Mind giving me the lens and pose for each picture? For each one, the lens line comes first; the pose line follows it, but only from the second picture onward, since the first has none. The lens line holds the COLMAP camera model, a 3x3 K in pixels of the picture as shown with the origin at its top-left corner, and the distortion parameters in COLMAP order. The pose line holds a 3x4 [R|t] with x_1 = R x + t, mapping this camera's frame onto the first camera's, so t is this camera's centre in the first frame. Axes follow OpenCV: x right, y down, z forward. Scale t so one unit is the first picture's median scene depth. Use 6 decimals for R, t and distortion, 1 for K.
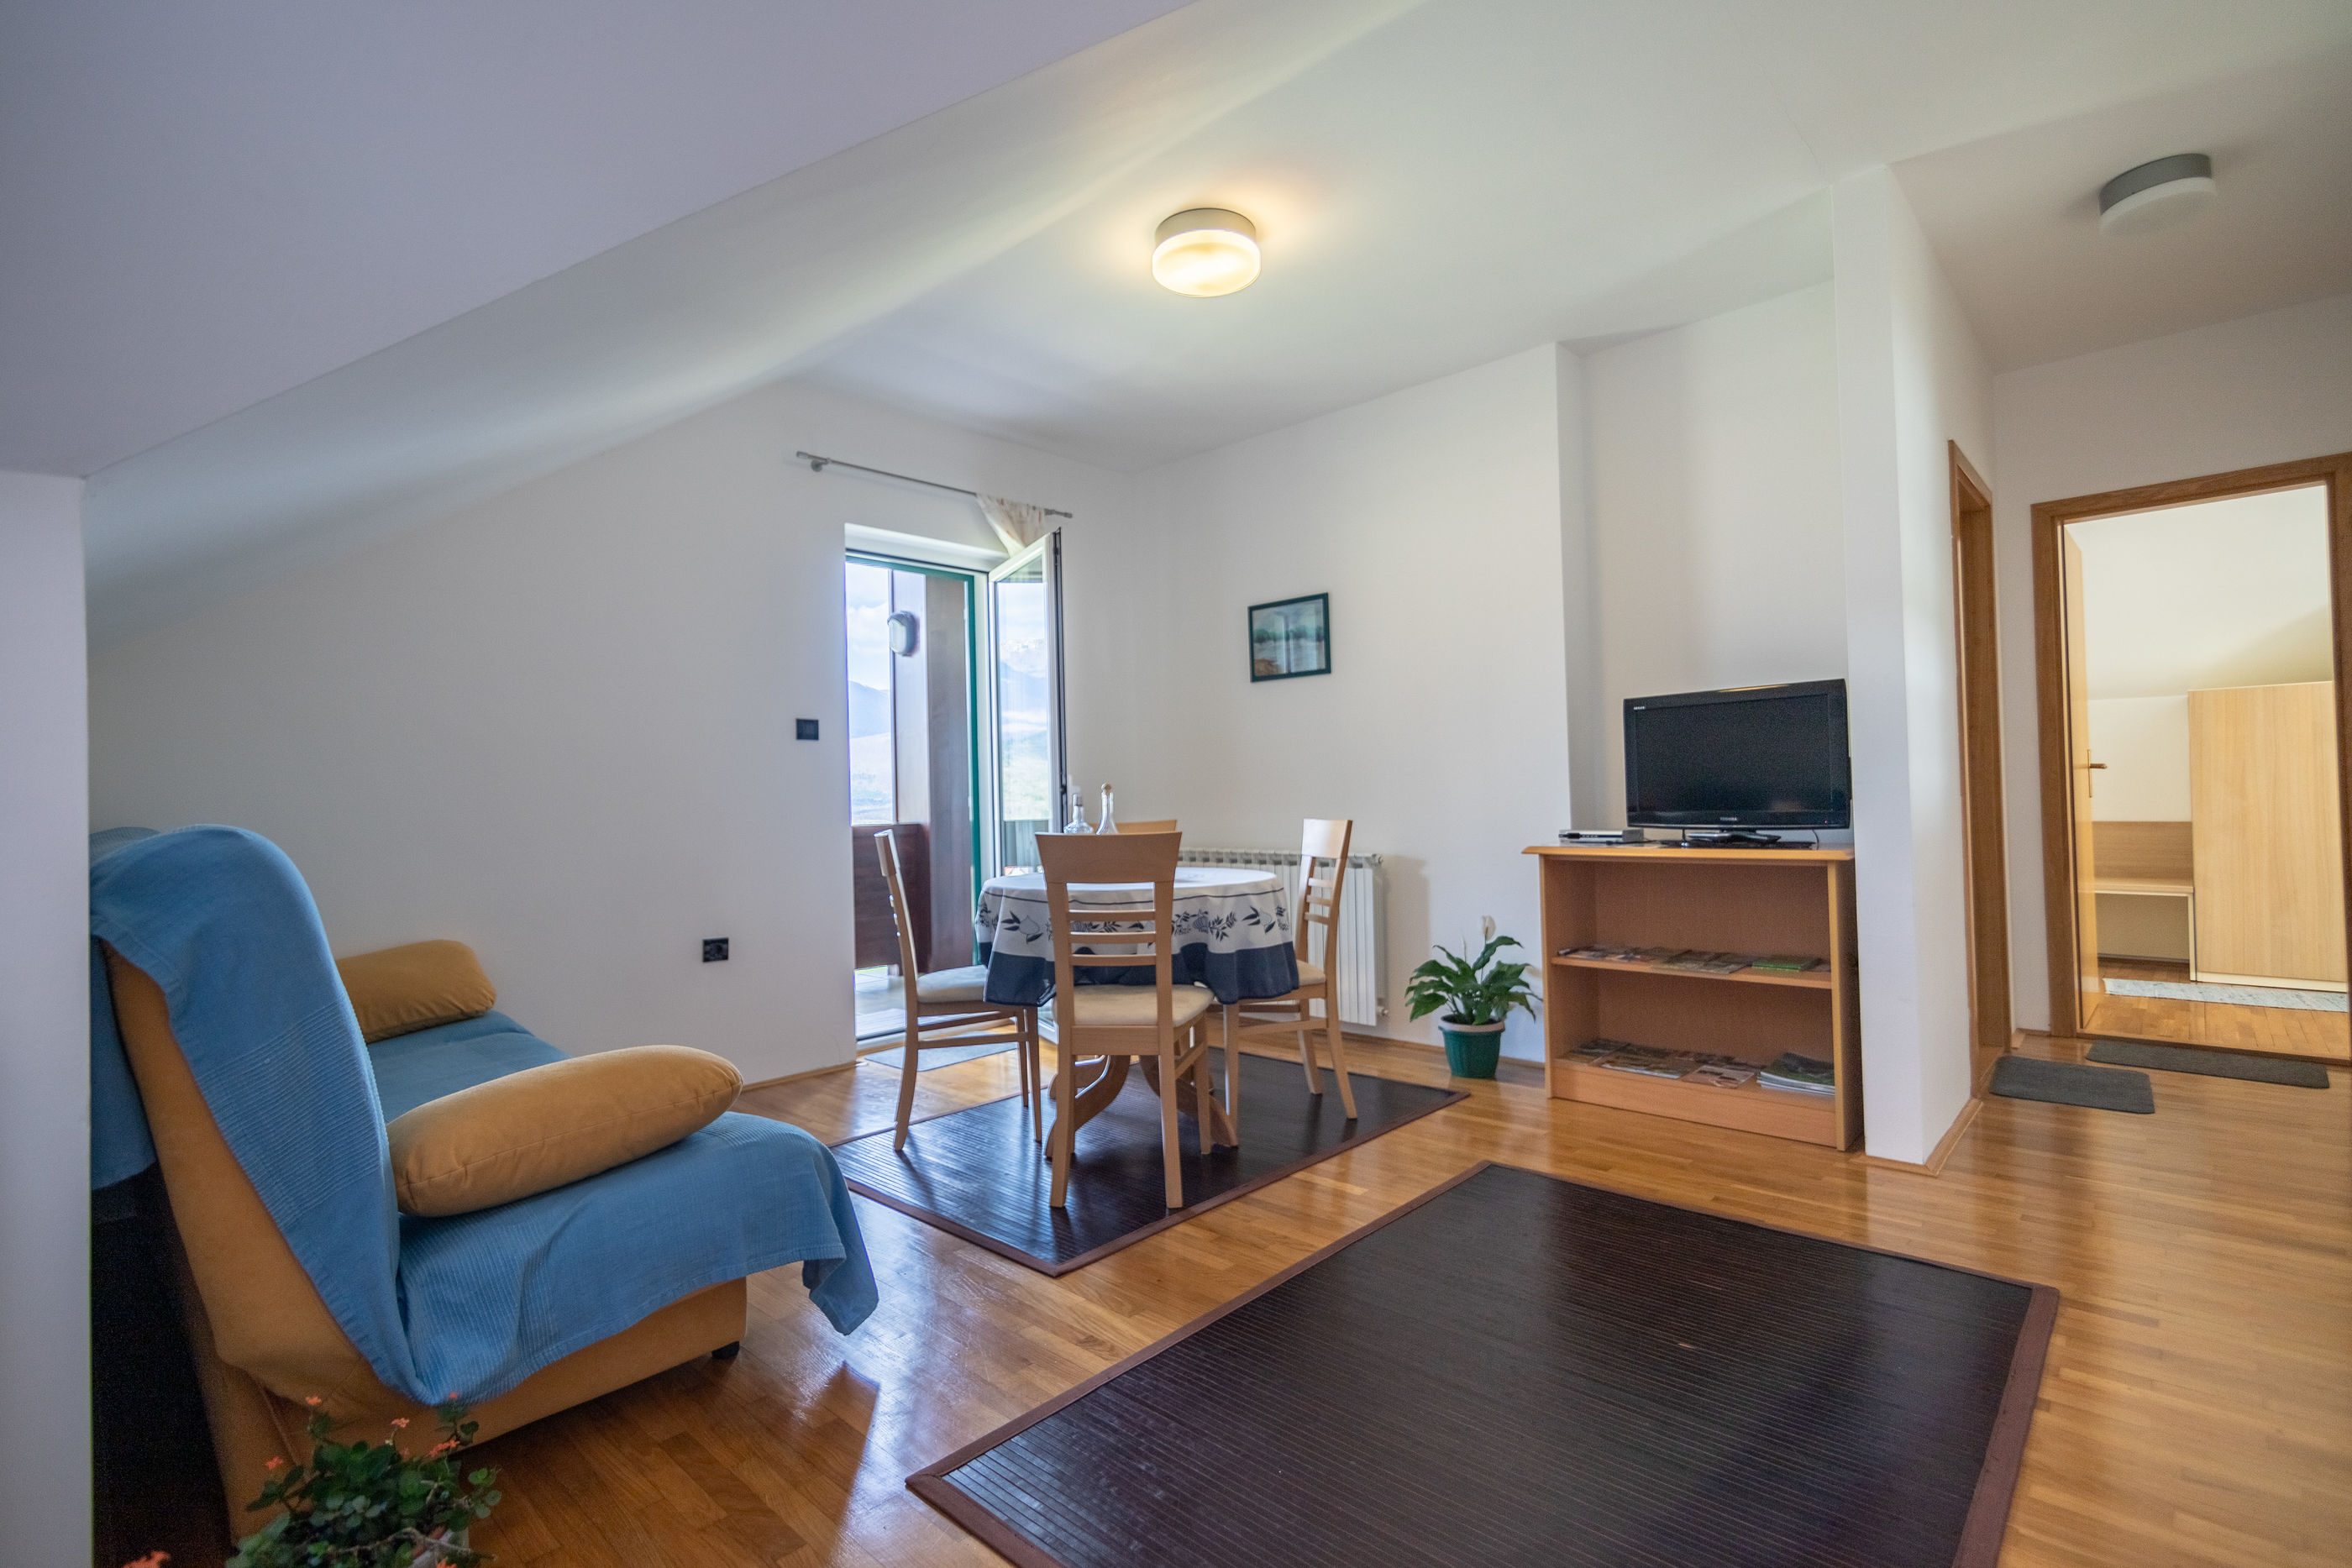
lens RADIAL K [[1072.7, 0, 1181.6], [0, 1072.7, 786.6], [0, 0, 1]] dist [-0.001597, -0.000103]
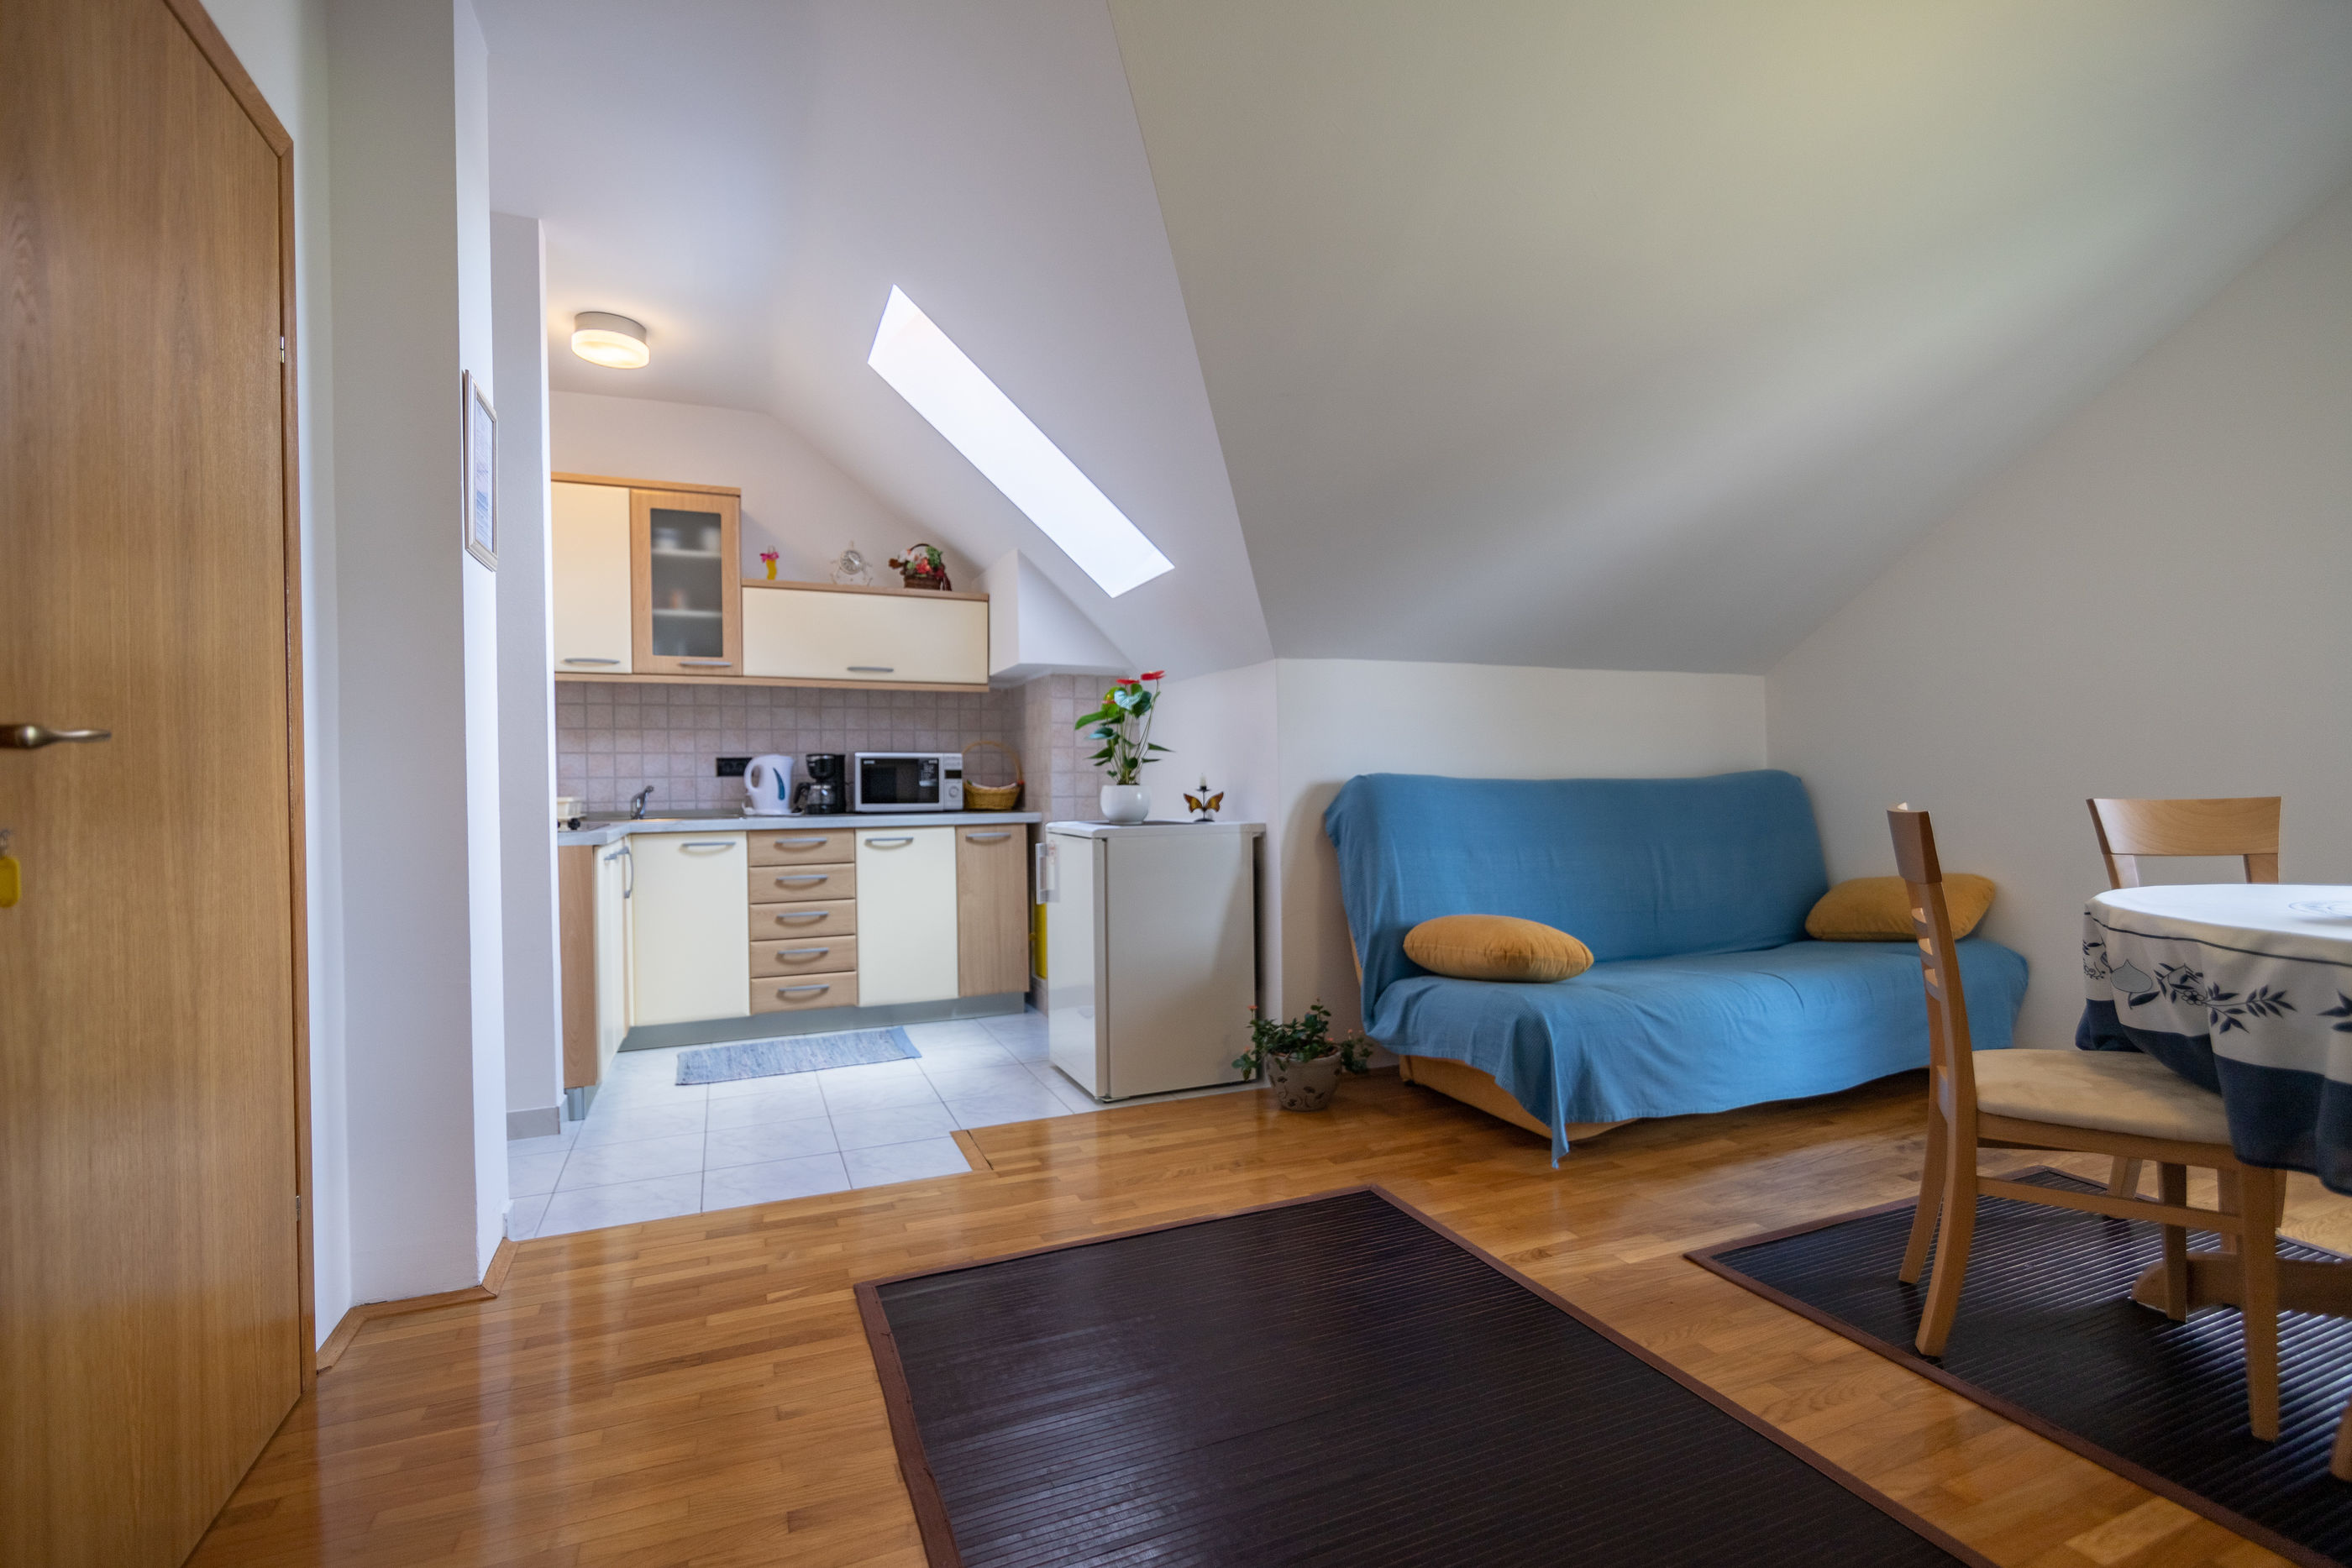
lens RADIAL K [[1072.7, 0, 1181.6], [0, 1072.7, 786.6], [0, 0, 1]] dist [-0.001597, -0.000103]
pose [[-0.403189, 0.036763, -0.914378, 0.866924], [0.033731, 0.999111, 0.025296, -0.007747], [0.914495, -0.020644, -0.404070, 0.908540]]
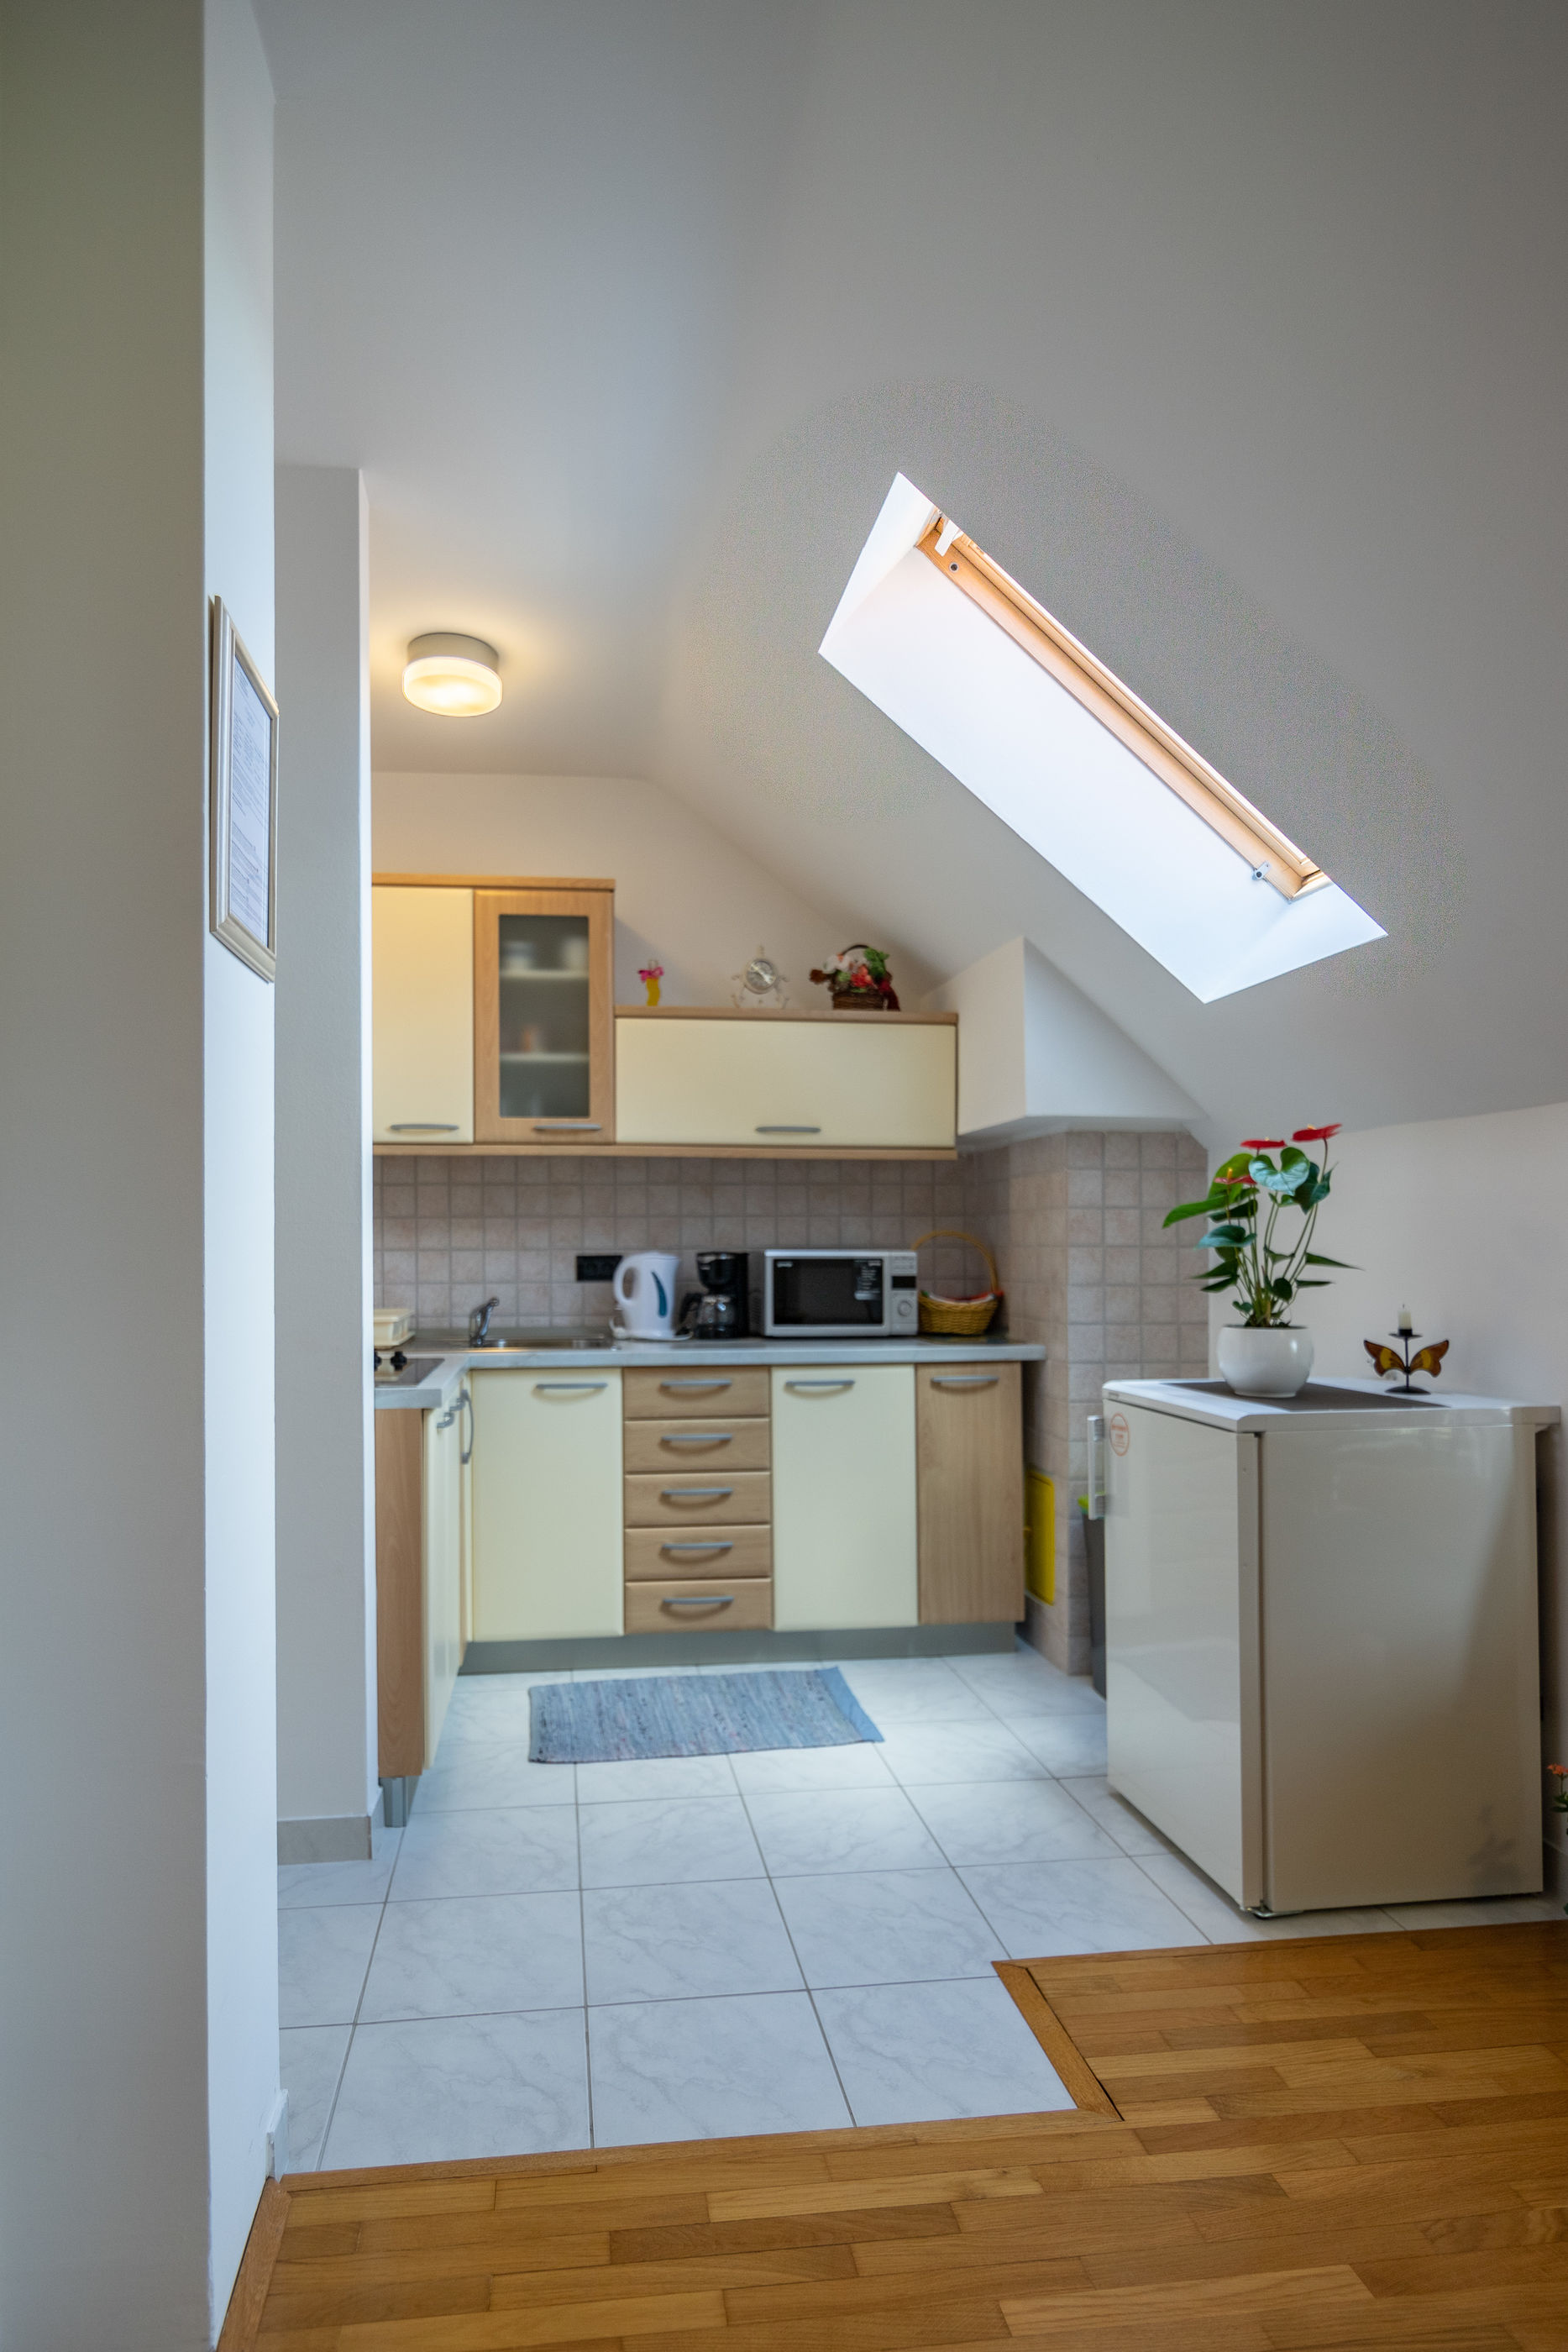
lens RADIAL K [[1234.7, 0, 689.1], [0, 1234.7, 1229.6], [0, 0, 1]] dist [-0.001604, 0.000013]
pose [[-0.648659, 0.018126, -0.760864, 0.580521], [0.032263, 0.999473, -0.003695, -0.059967], [0.760395, -0.026945, -0.648901, 0.538581]]
